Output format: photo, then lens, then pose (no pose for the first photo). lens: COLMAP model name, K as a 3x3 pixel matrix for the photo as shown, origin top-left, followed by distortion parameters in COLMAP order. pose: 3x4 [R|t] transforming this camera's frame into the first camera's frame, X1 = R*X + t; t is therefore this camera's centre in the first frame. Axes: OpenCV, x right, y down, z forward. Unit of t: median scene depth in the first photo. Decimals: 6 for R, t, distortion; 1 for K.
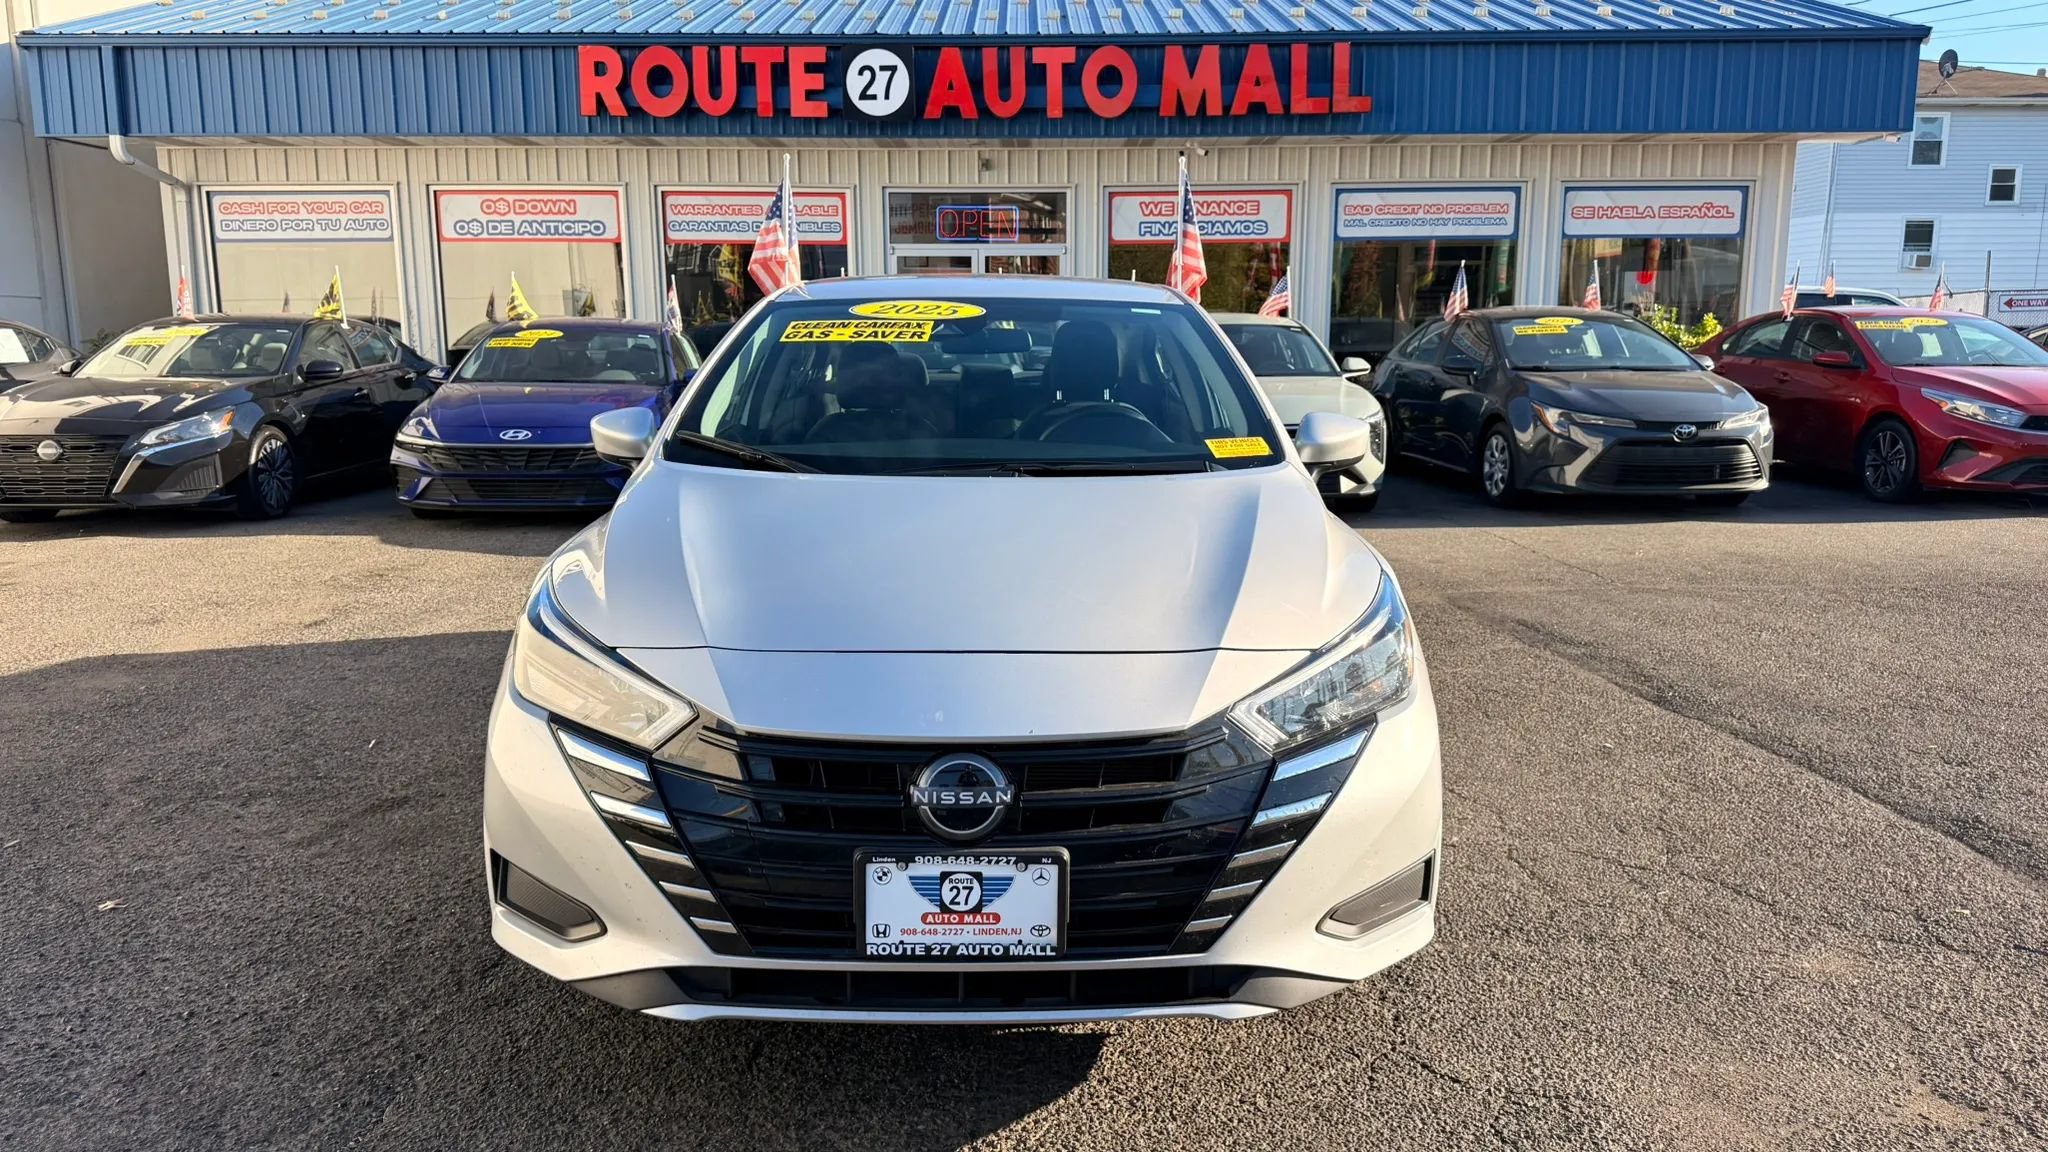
lens RADIAL K [[1480.1, 0, 1032.4], [0, 1480.1, 577.3], [0, 0, 1]] dist [0.040952, -0.047399]
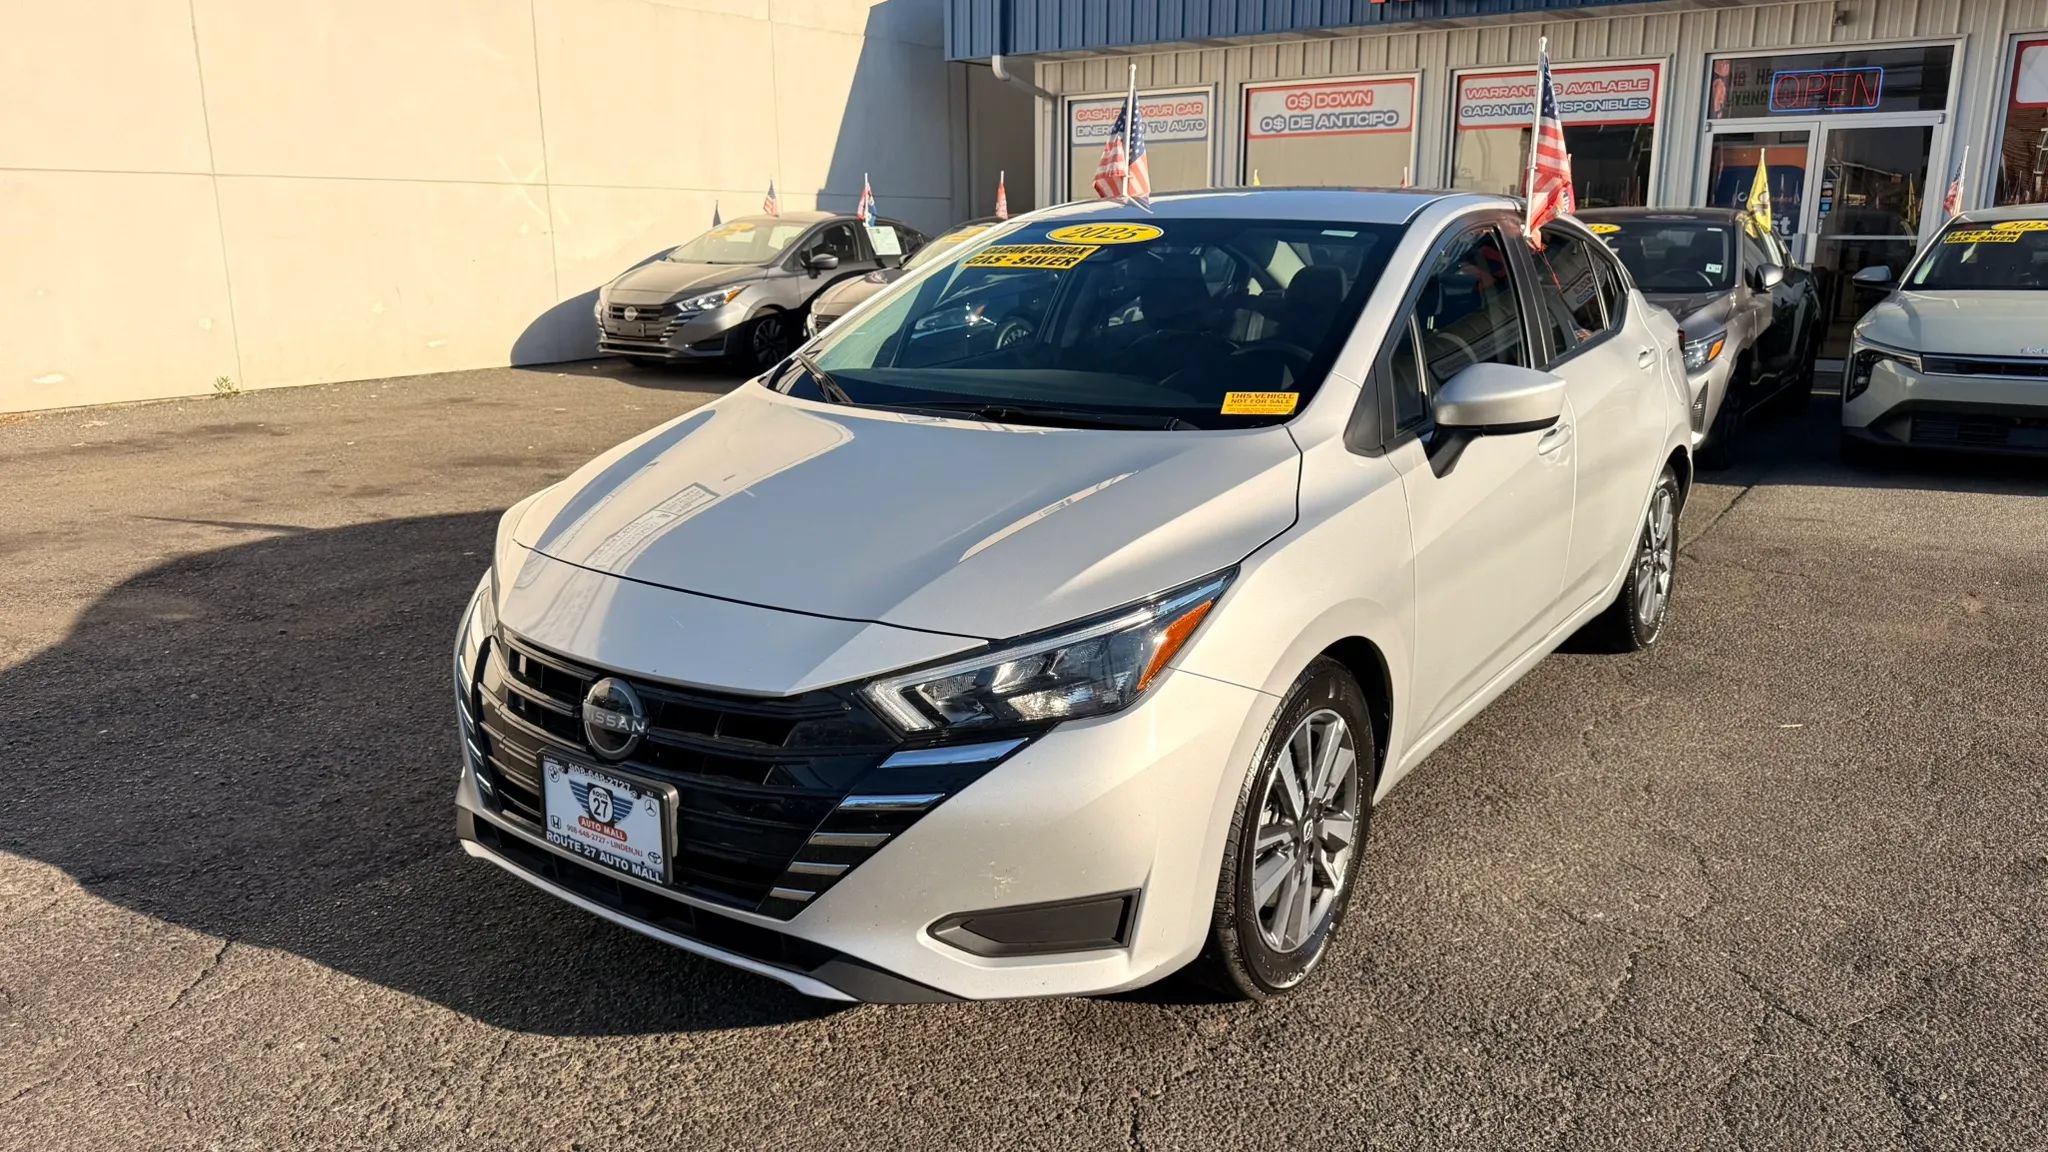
lens RADIAL K [[1480.1, 0, 1022.0], [0, 1480.1, 597.6], [0, 0, 1]] dist [0.040952, -0.047399]
pose [[0.802408, 0.145570, -0.578749, 0.169402], [-0.093785, 0.988502, 0.118606, -0.020023], [0.589360, -0.040892, 0.806835, 0.065225]]
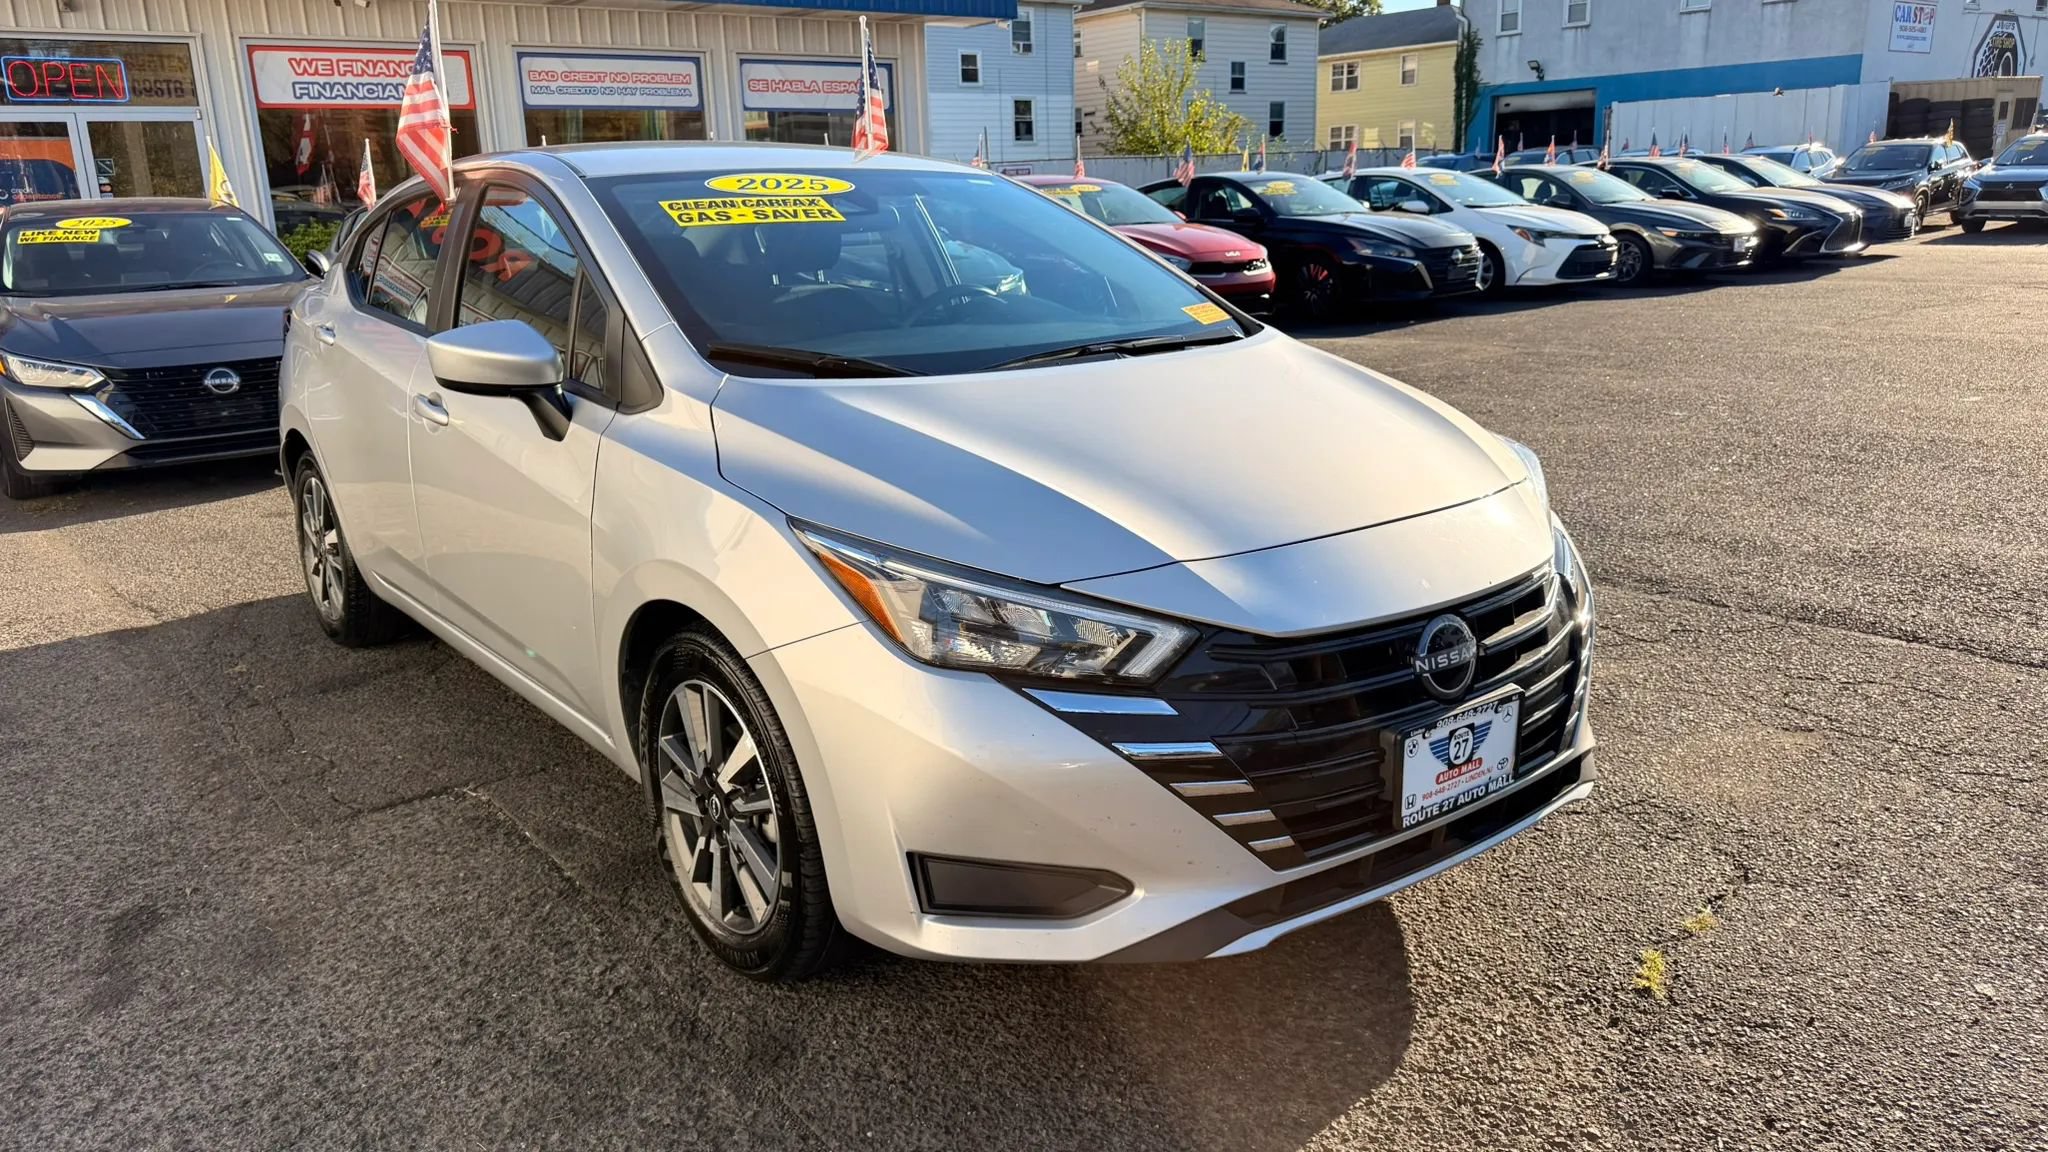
lens RADIAL K [[1480.1, 0, 1026.4], [0, 1480.1, 586.4], [0, 0, 1]] dist [0.040952, -0.047399]
pose [[0.796584, -0.174394, 0.578827, -0.185036], [0.123949, 0.984261, 0.125967, -0.014506], [-0.591685, -0.028598, 0.805662, 0.071139]]
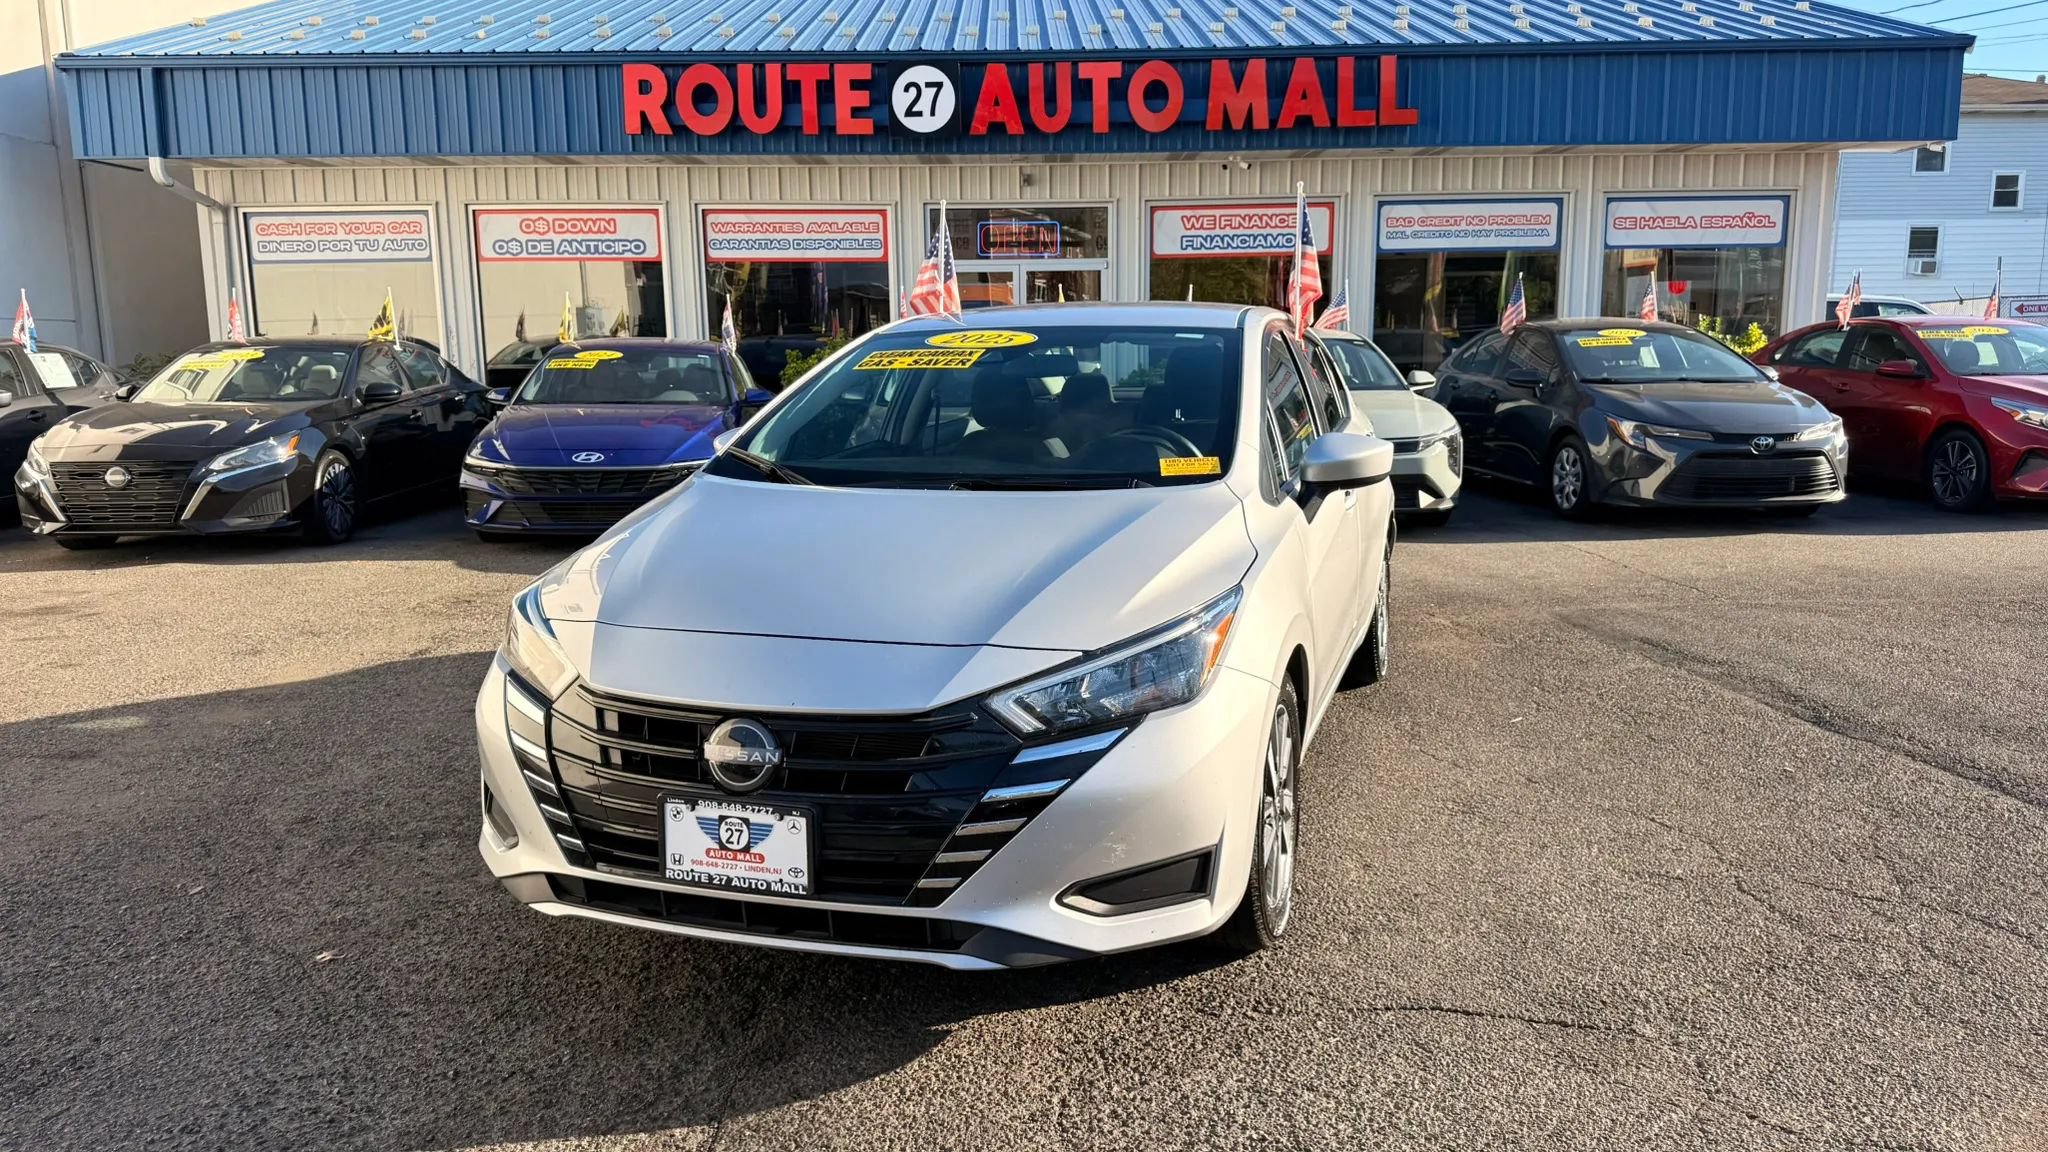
lens RADIAL K [[1480.1, 0, 1027.7], [0, 1480.1, 574.9], [0, 0, 1]] dist [0.040952, -0.047399]
pose [[0.999938, -0.009114, 0.006461, -0.052861], [0.009175, 0.999913, -0.009438, -0.004586], [-0.006375, 0.009497, 0.999935, 0.008319]]
